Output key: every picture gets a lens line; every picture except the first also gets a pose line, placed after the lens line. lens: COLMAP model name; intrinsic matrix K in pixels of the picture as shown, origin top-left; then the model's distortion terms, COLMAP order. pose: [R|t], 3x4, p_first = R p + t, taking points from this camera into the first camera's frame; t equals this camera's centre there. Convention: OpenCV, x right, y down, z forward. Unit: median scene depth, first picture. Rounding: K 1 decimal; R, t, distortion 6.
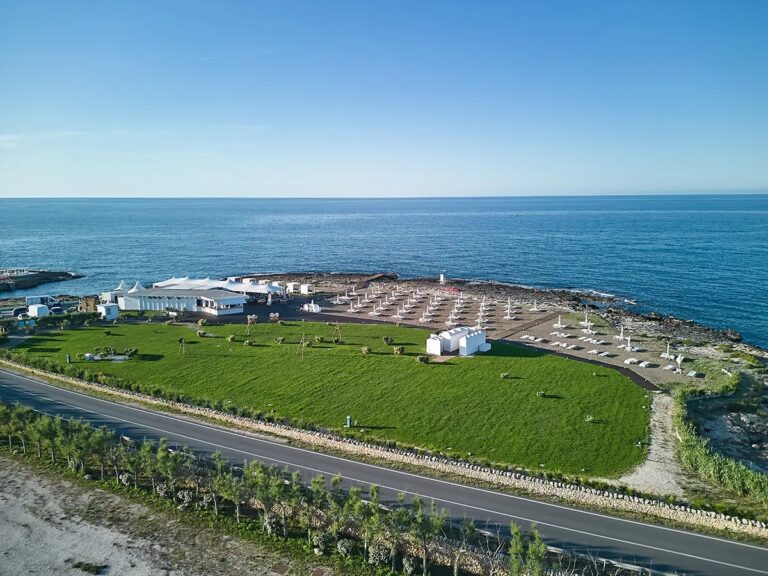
lens RADIAL K [[574.3, 0, 384.0], [0, 574.3, 288.0], [0, 0, 1]] dist [0.000237, -0.001443]
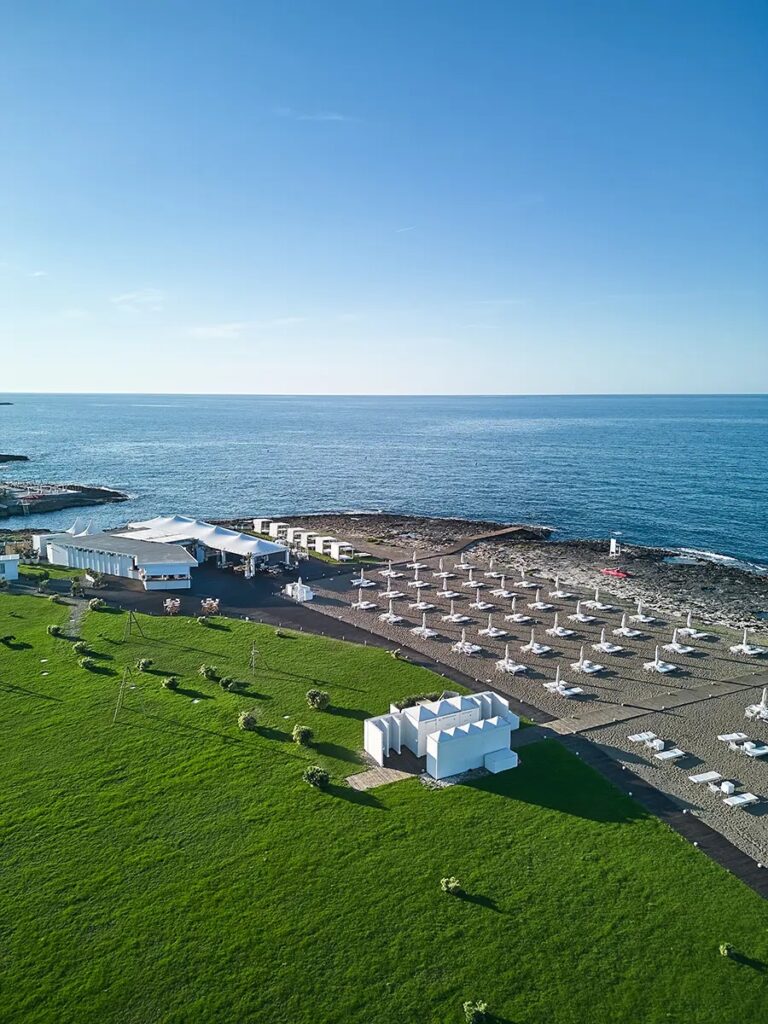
lens RADIAL K [[765.7, 0, 384.0], [0, 765.7, 512.0], [0, 0, 1]] dist [0.000237, -0.001443]
pose [[0.920906, 0.061592, -0.384887, 0.215648], [-0.063368, 0.997958, 0.008081, -0.049909], [0.384599, 0.016948, 0.922928, 0.350660]]
